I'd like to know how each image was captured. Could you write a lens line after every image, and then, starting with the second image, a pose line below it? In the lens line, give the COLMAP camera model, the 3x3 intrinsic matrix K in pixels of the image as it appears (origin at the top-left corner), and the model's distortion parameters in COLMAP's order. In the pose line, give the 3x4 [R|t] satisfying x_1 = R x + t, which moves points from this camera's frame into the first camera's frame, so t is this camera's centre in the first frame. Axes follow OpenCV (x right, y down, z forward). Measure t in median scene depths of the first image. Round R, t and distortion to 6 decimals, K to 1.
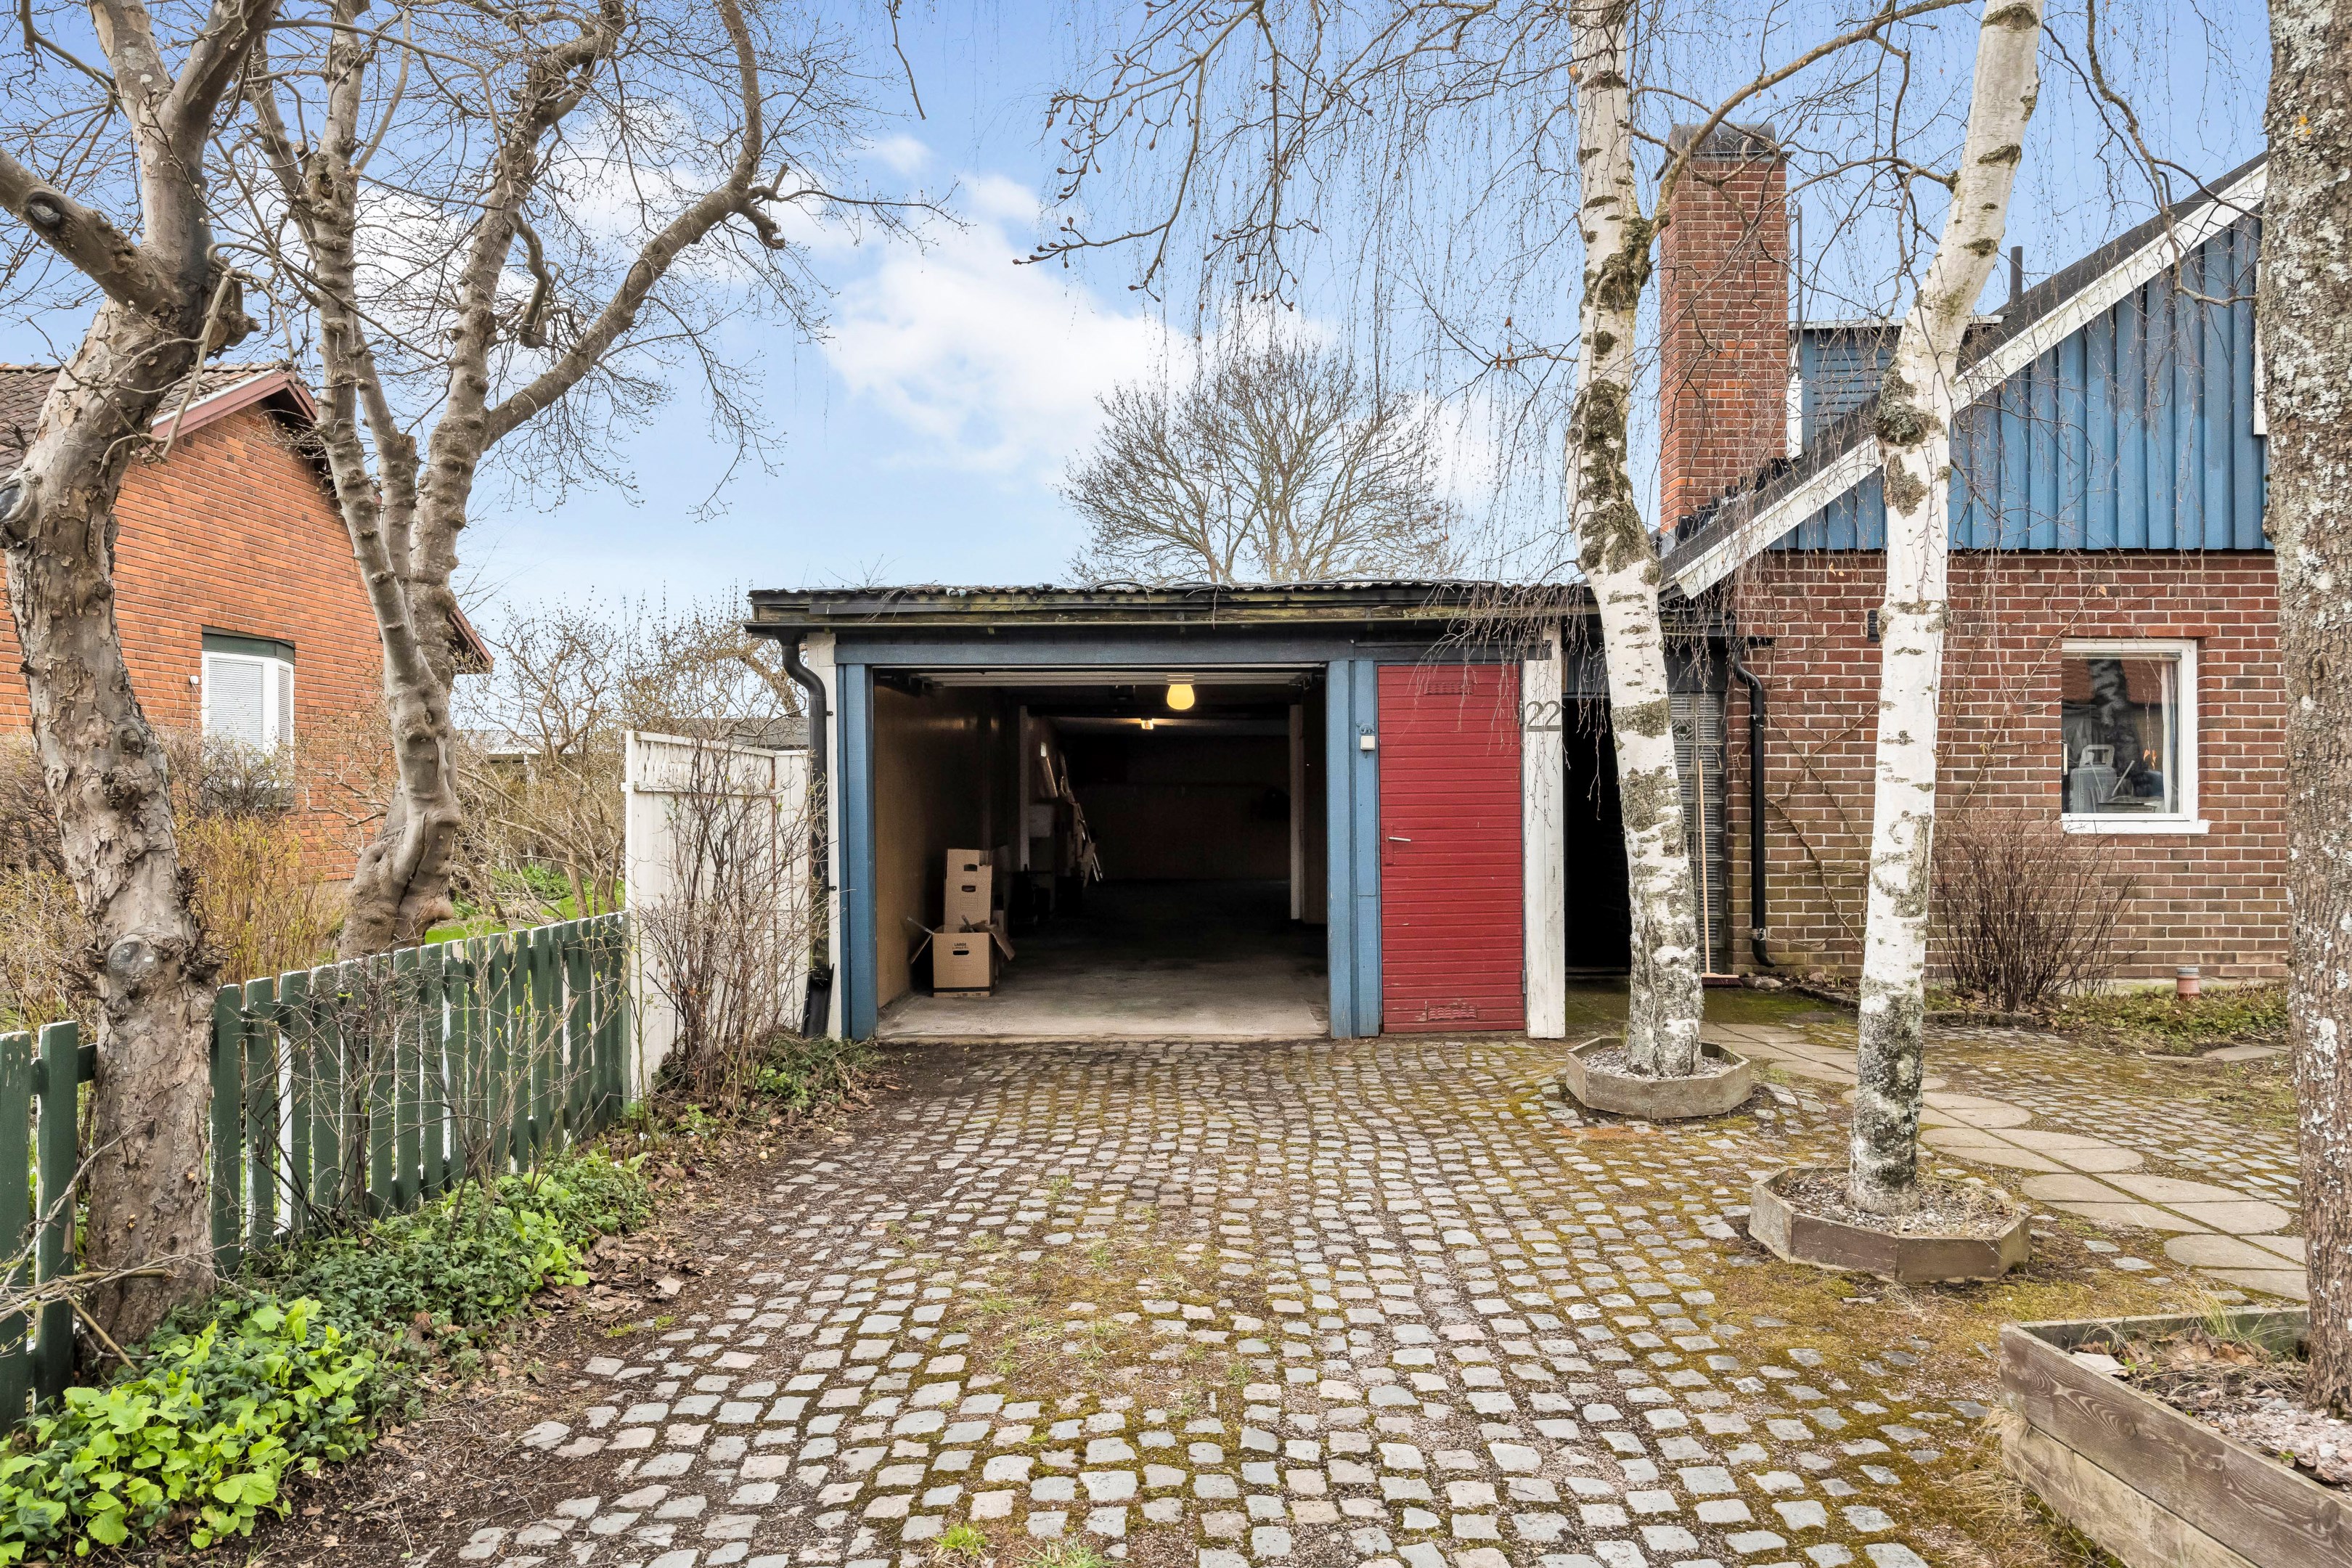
lens RADIAL K [[1740.0, 0, 1176.5], [0, 1740.0, 782.8], [0, 0, 1]] dist [0.000059, 0.000001]
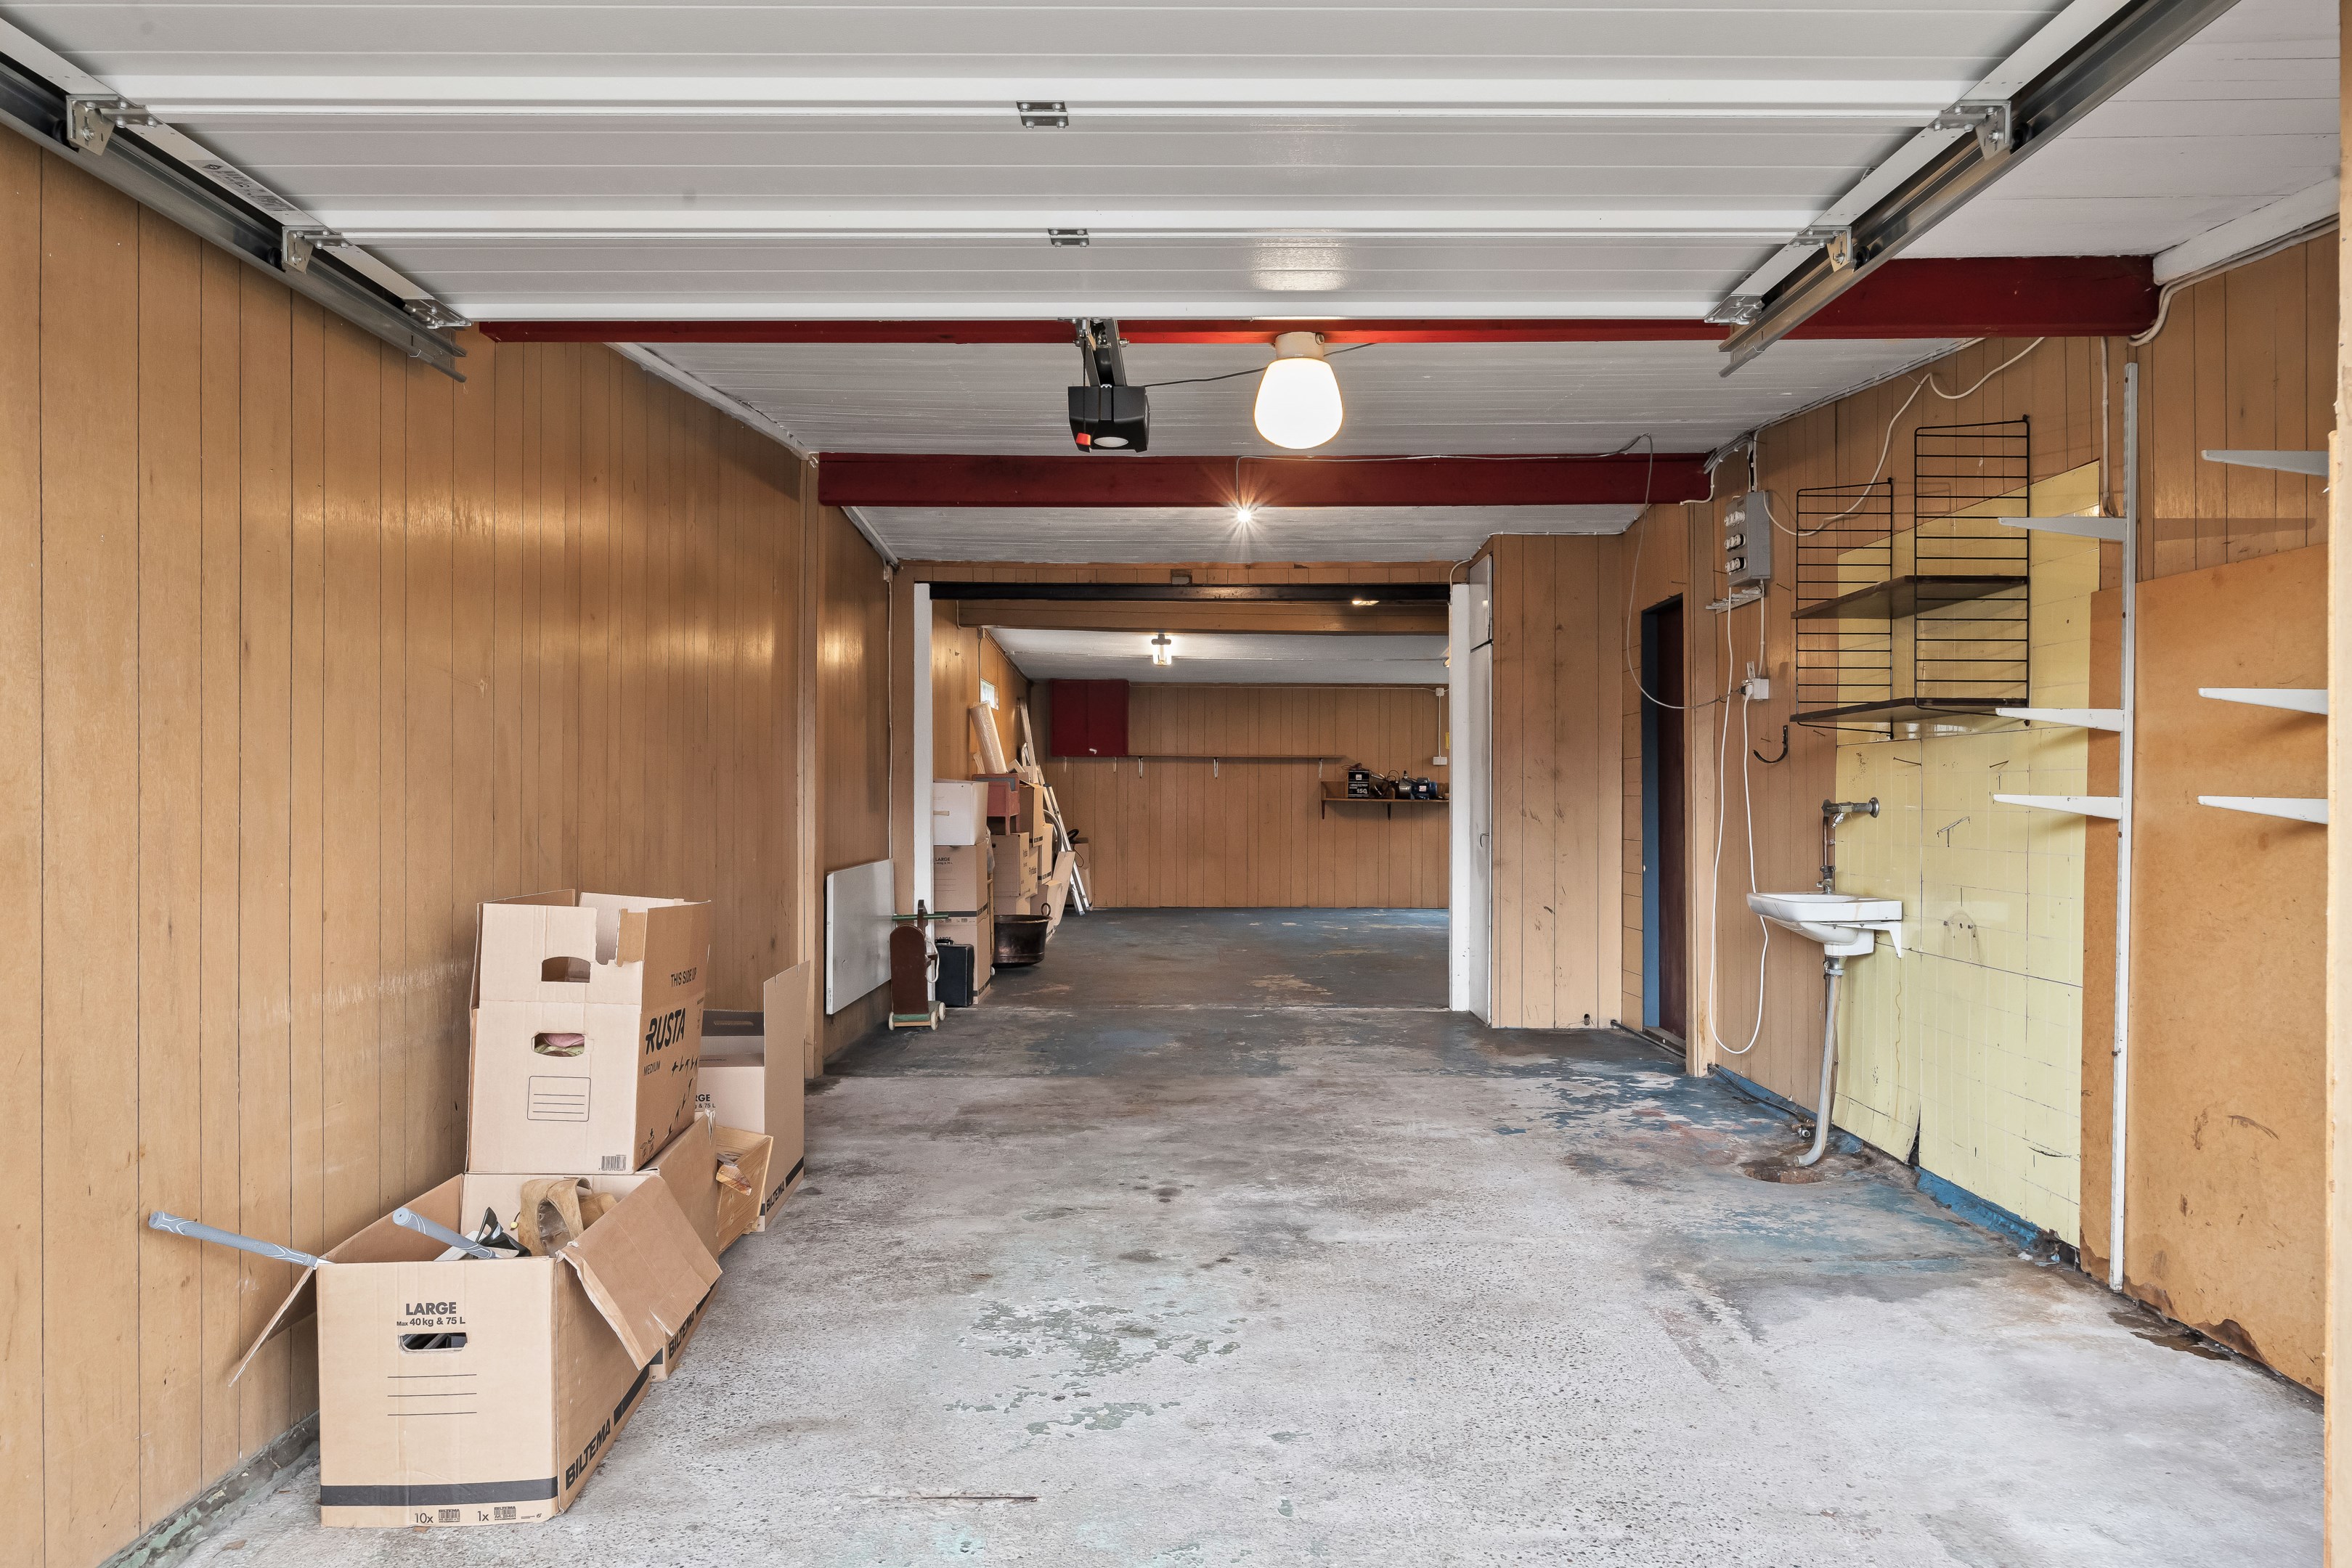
lens RADIAL K [[1697.3, 0, 1177.2], [0, 1697.3, 783.1], [0, 0, 1]] dist [0.002800, 0.001383]
pose [[0.999977, 0.006709, -0.000028, -0.019724], [-0.006709, 0.999977, 0.000322, 0.017842], [0.000030, -0.000322, 1.000000, 0.720955]]
